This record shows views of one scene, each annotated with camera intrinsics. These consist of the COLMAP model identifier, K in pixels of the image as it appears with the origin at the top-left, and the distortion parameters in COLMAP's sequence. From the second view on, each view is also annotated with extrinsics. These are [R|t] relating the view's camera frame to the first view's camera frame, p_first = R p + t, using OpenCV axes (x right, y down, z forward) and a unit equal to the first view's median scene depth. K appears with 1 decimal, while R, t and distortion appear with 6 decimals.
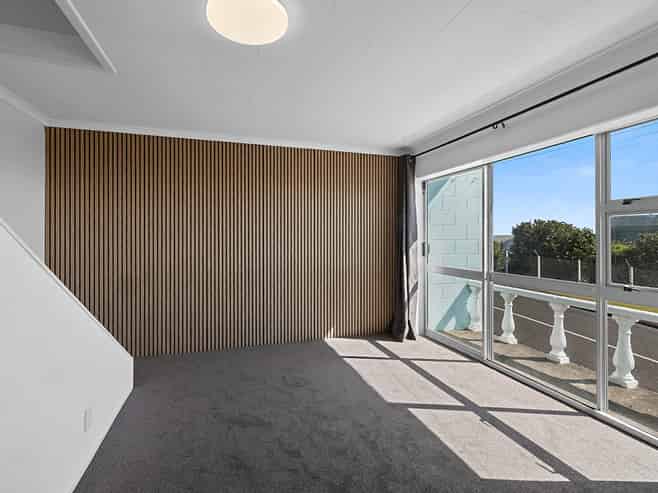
lens RADIAL K [[317.0, 0, 329.0], [0, 317.0, 246.5], [0, 0, 1]] dist [0.000111, 0.000178]
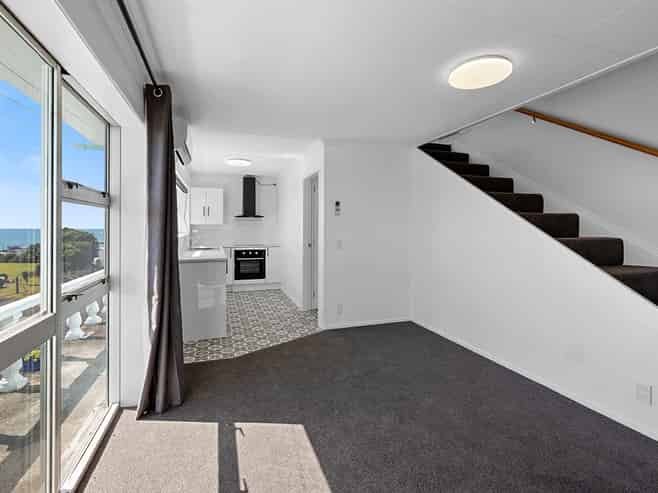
lens RADIAL K [[322.1, 0, 329.0], [0, 322.1, 246.5], [0, 0, 1]] dist [0.000176, 0.000055]
pose [[-0.998684, -0.047903, -0.018292, 0.257839], [-0.049085, 0.996279, 0.070837, -0.060714], [0.014830, 0.071642, -0.997320, 1.351627]]
